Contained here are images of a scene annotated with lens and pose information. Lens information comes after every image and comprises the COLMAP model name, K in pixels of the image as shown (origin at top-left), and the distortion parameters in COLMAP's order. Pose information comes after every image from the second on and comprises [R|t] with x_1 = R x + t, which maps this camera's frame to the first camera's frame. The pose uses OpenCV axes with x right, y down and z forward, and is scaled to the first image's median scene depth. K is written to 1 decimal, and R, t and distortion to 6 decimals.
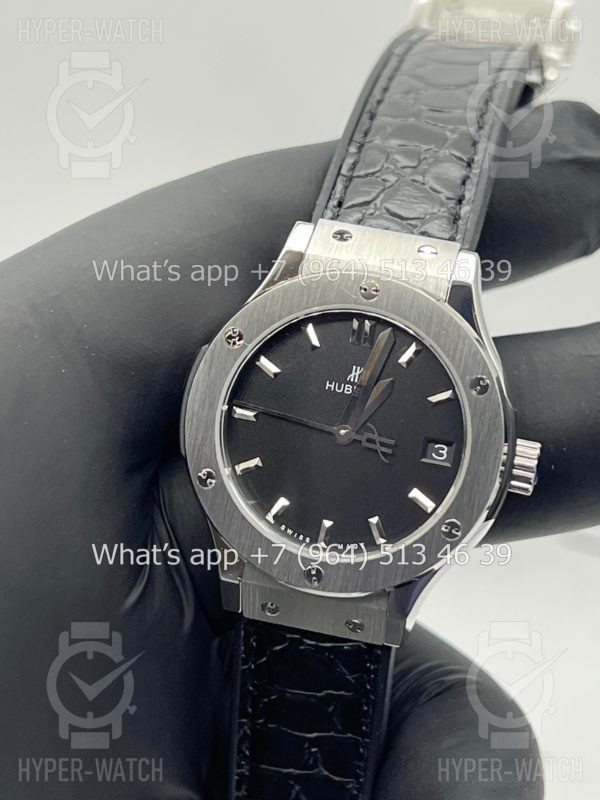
lens RADIAL K [[1828.7, 0, 300.0], [0, 1828.7, 400.0], [0, 0, 1]] dist [0.171044, -0.301964]
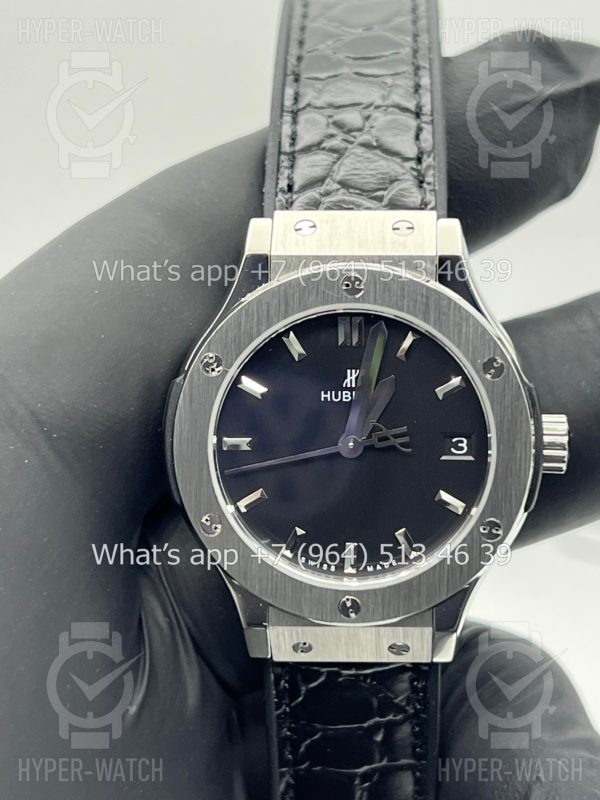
lens RADIAL K [[1828.7, 0, 300.0], [0, 1828.7, 400.0], [0, 0, 1]] dist [0.171044, -0.301964]
pose [[0.977429, -0.190344, 0.091659, -0.078734], [0.184009, 0.980189, 0.073280, -0.074158], [-0.103791, -0.054760, 0.993090, 0.110586]]
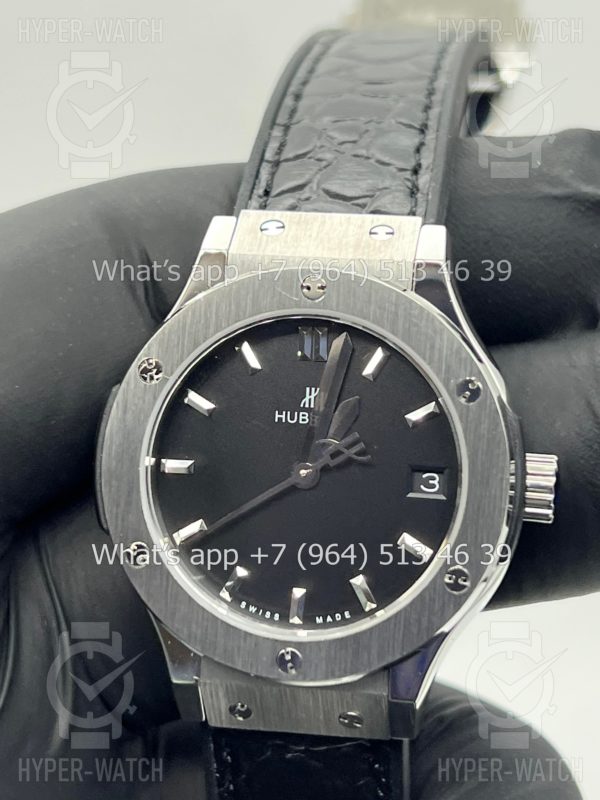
lens RADIAL K [[1828.7, 0, 300.0], [0, 1828.7, 400.0], [0, 0, 1]] dist [0.171044, -0.301964]
pose [[0.991999, -0.126208, 0.002953, 0.023519], [0.126210, 0.990937, -0.045988, 0.022337], [0.002878, 0.045993, 0.998938, 0.218142]]
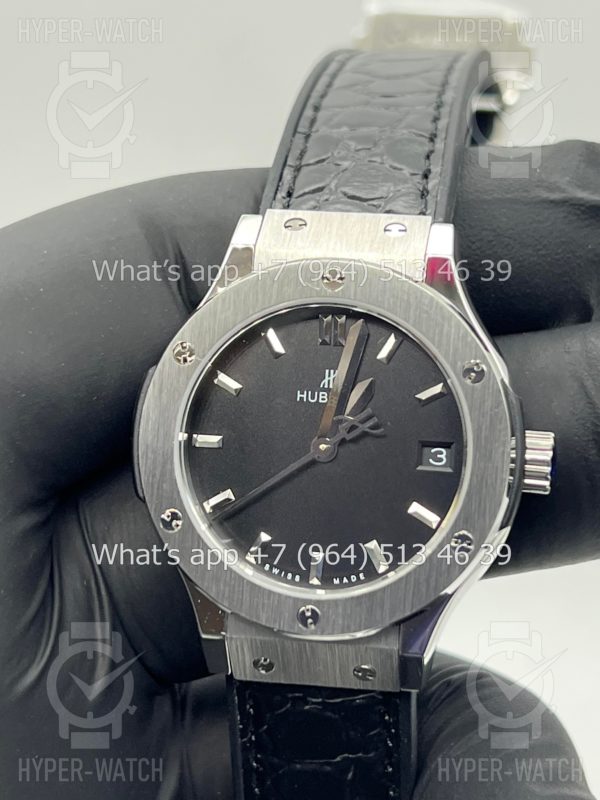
lens RADIAL K [[1828.7, 0, 300.0], [0, 1828.7, 400.0], [0, 0, 1]] dist [0.171044, -0.301964]
pose [[0.992855, -0.119142, 0.006575, 0.009767], [0.119321, 0.990993, -0.060787, 0.046359], [0.000727, 0.061137, 0.998129, 0.141844]]
